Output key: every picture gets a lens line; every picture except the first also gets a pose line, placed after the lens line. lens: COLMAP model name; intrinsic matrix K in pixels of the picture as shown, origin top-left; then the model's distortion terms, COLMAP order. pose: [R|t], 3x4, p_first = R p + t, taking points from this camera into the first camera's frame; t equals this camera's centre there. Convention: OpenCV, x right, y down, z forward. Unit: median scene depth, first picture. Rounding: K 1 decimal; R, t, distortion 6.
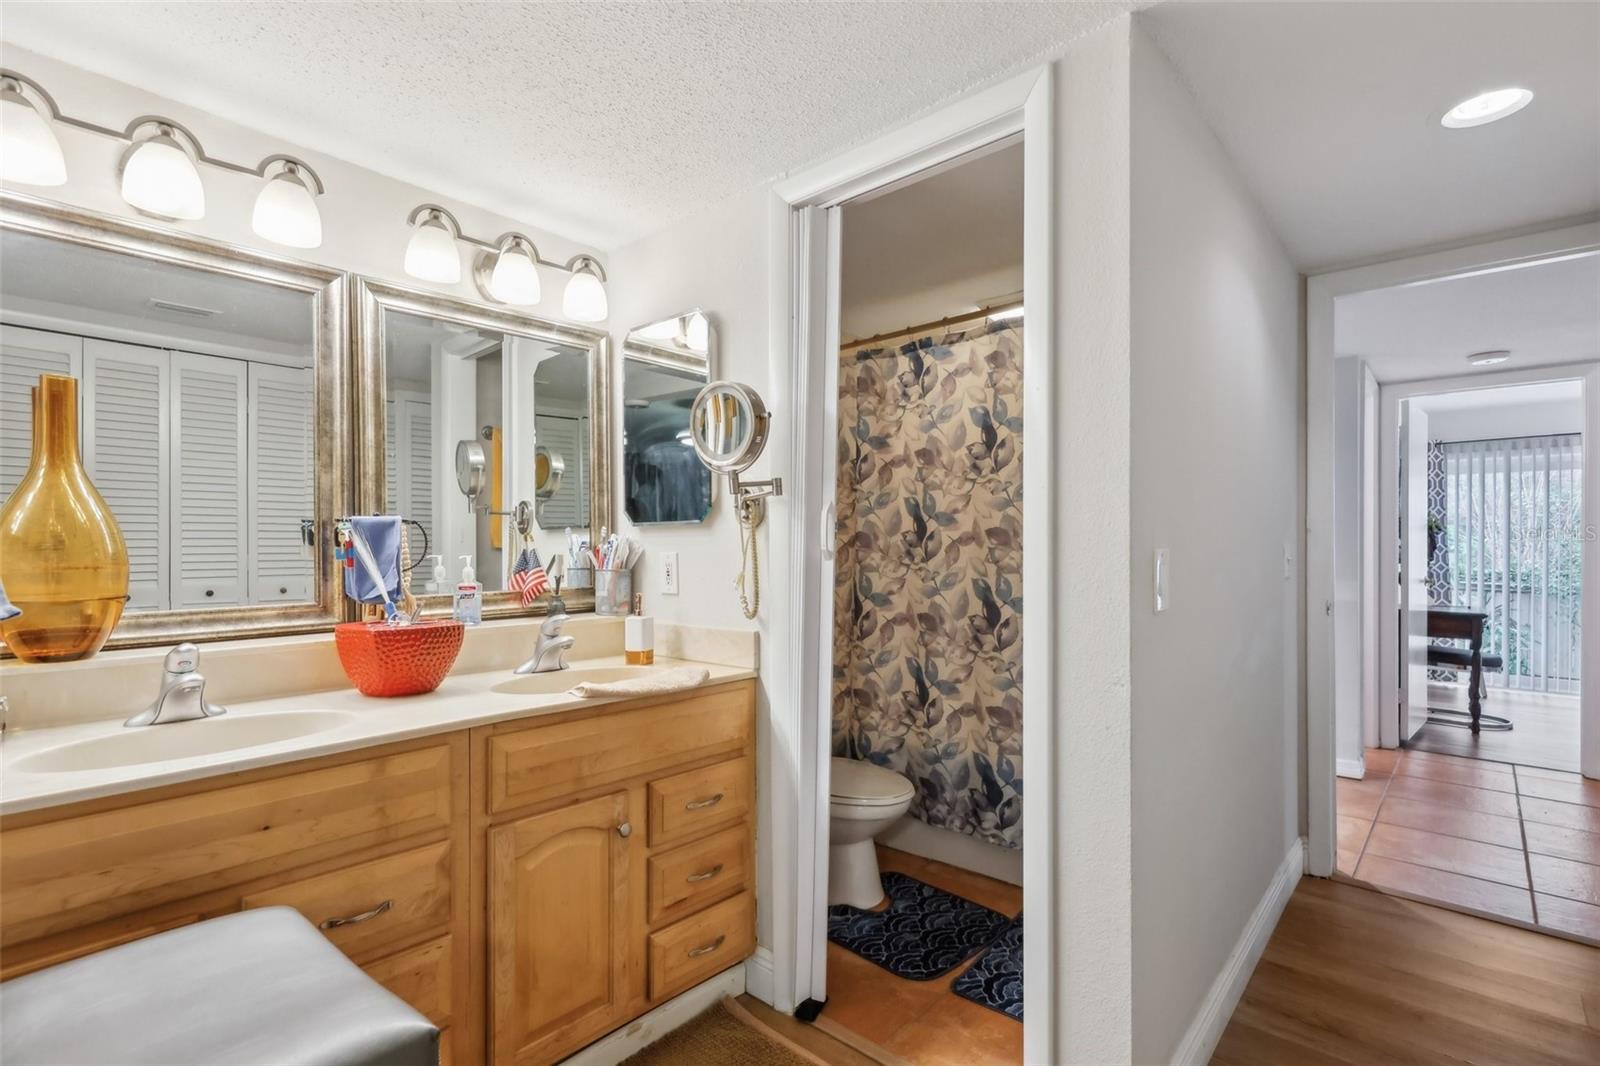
lens RADIAL K [[757.5, 0, 797.1], [0, 757.5, 552.6], [0, 0, 1]] dist [0.013146, -0.006842]
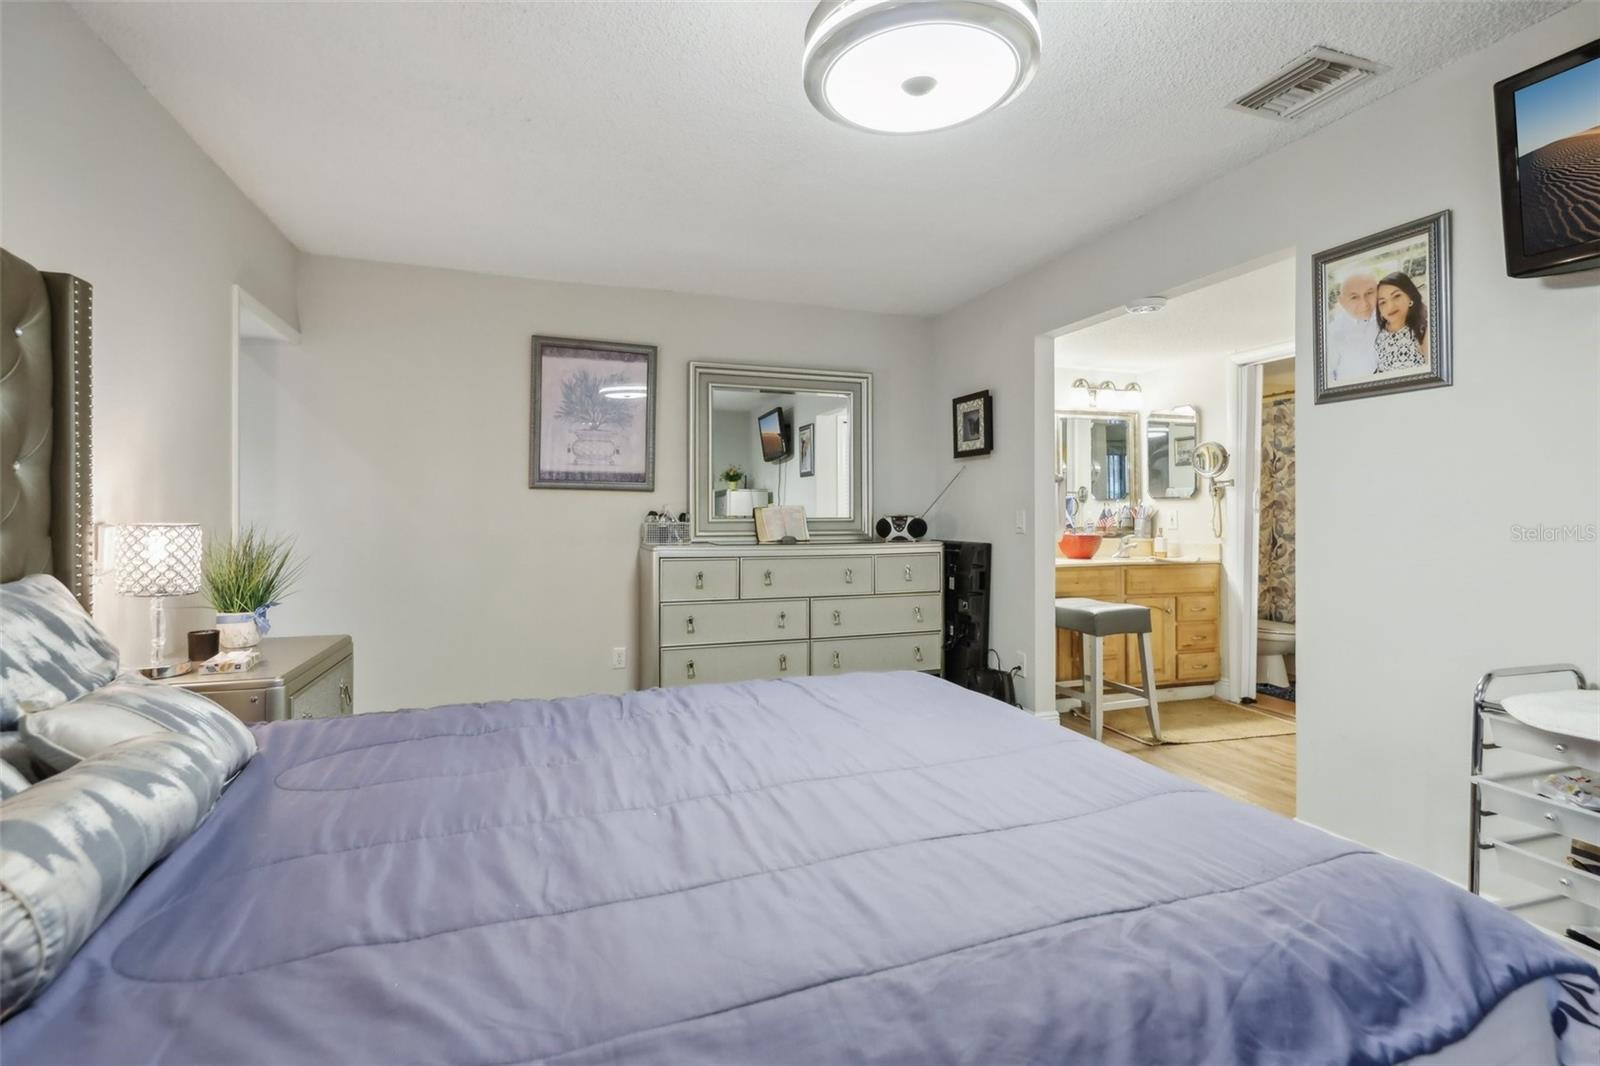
lens RADIAL K [[744.7, 0, 797.9], [0, 744.7, 511.3], [0, 0, 1]] dist [0.015344, -0.007382]
pose [[0.876703, -0.001157, -0.481030, -0.072309], [-0.003968, 0.999946, -0.009637, 0.026329], [0.481015, 0.010357, 0.876651, -1.395615]]
